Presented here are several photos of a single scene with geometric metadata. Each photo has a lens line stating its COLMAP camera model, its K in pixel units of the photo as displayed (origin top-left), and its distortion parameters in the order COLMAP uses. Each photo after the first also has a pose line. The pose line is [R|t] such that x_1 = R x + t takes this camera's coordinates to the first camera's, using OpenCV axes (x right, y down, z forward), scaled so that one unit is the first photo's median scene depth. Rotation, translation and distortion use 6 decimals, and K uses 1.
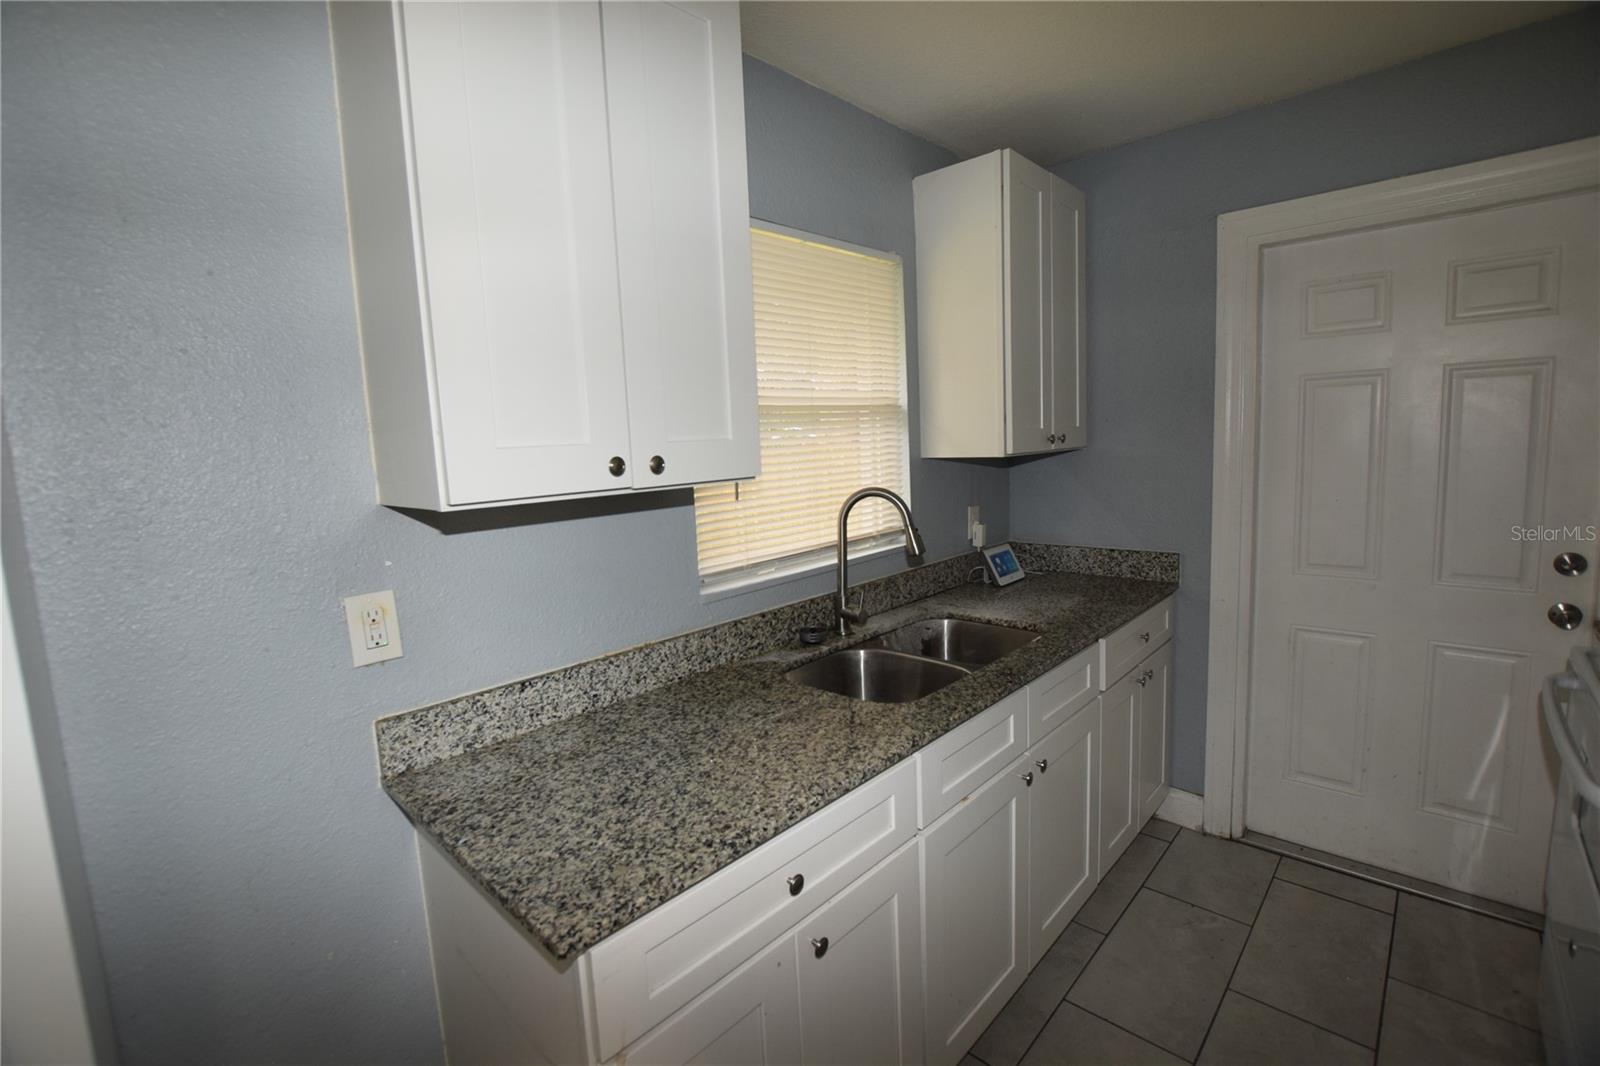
lens RADIAL K [[707.2, 0, 797.1], [0, 707.2, 527.1], [0, 0, 1]] dist [-0.031351, 0.003868]
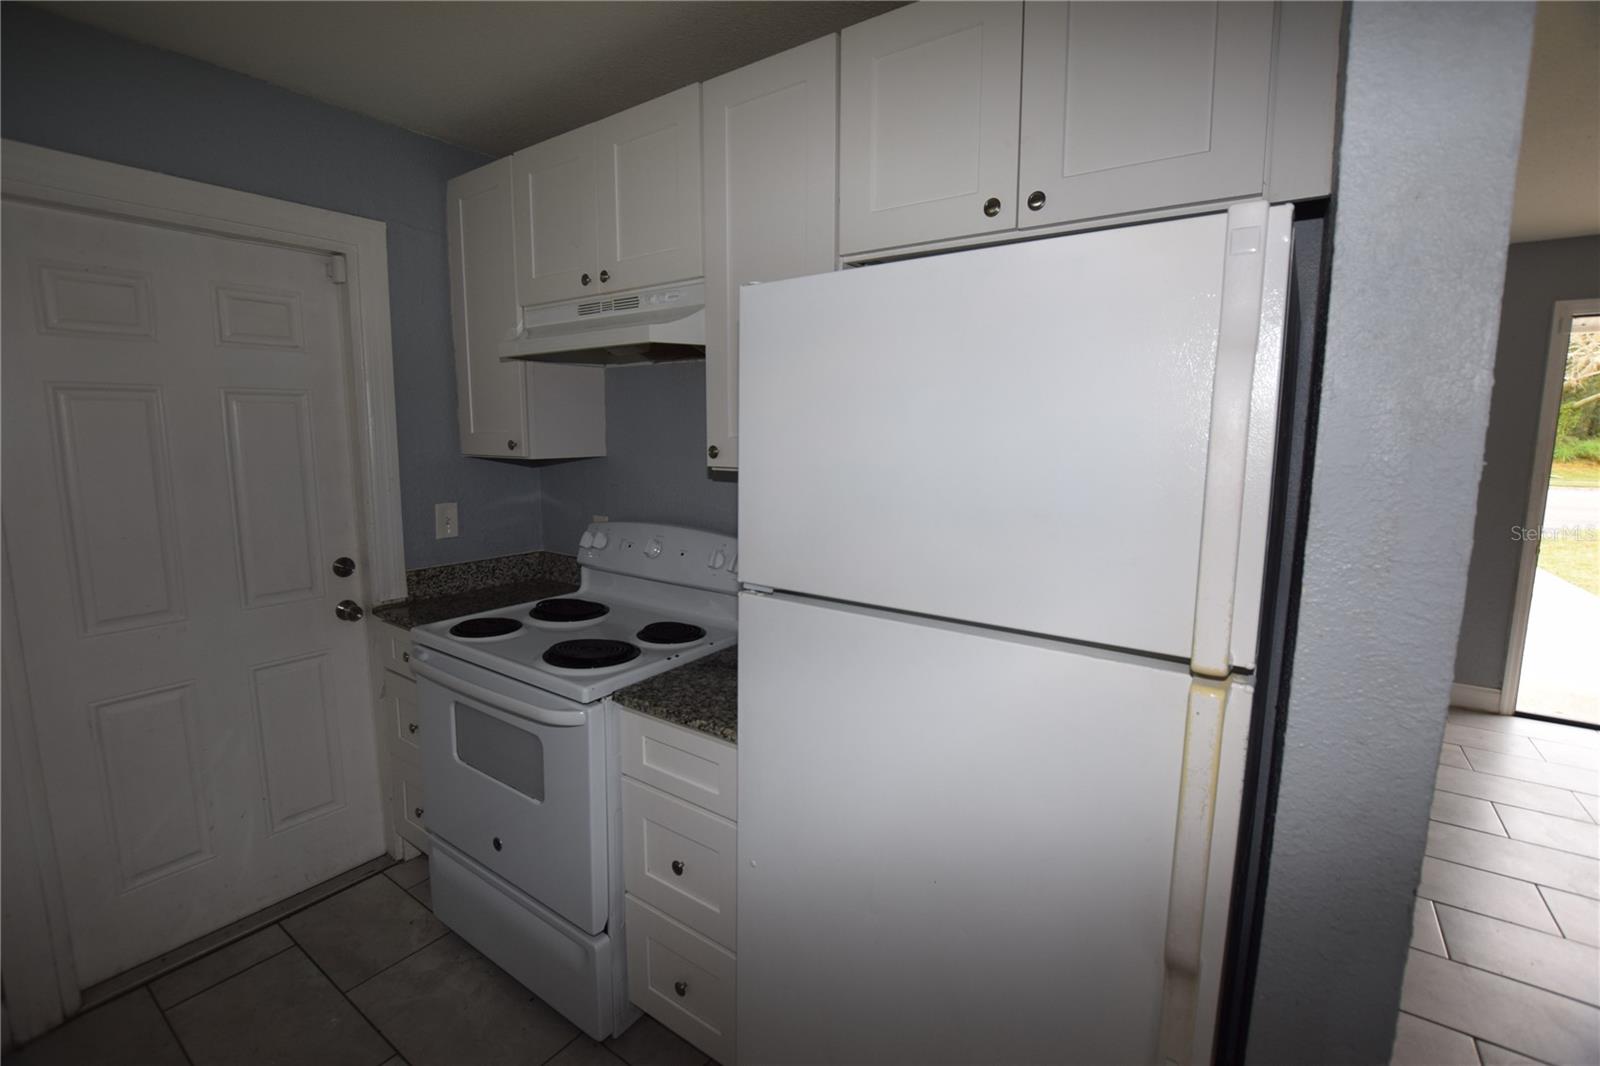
lens RADIAL K [[707.2, 0, 790.7], [0, 707.2, 528.8], [0, 0, 1]] dist [-0.031351, 0.003868]
pose [[-0.135395, -0.095760, 0.986153, -0.122581], [0.121168, 0.986247, 0.112405, -0.040595], [-0.983355, 0.134709, -0.121930, 0.281564]]
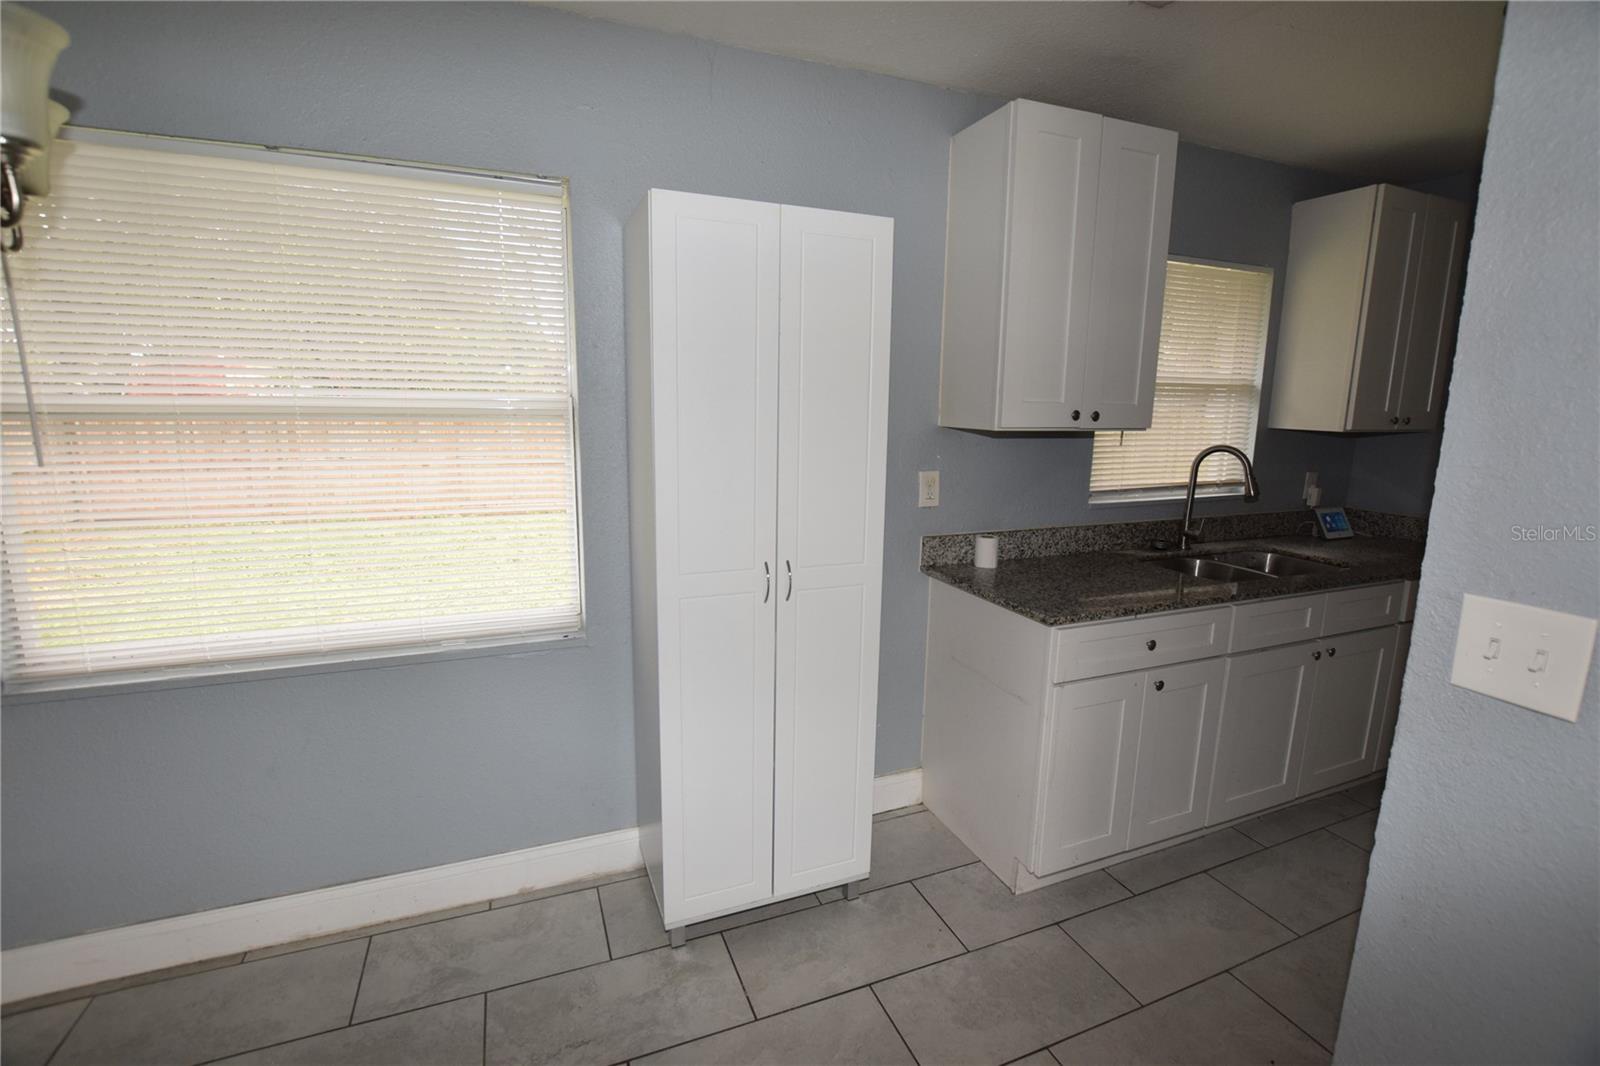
lens RADIAL K [[707.2, 0, 793.7], [0, 707.2, 524.3], [0, 0, 1]] dist [-0.031351, 0.003868]
pose [[0.907282, 0.128004, -0.400567, -0.084229], [-0.105227, 0.991349, 0.078455, 0.074553], [0.407144, -0.029030, 0.912903, -0.569580]]
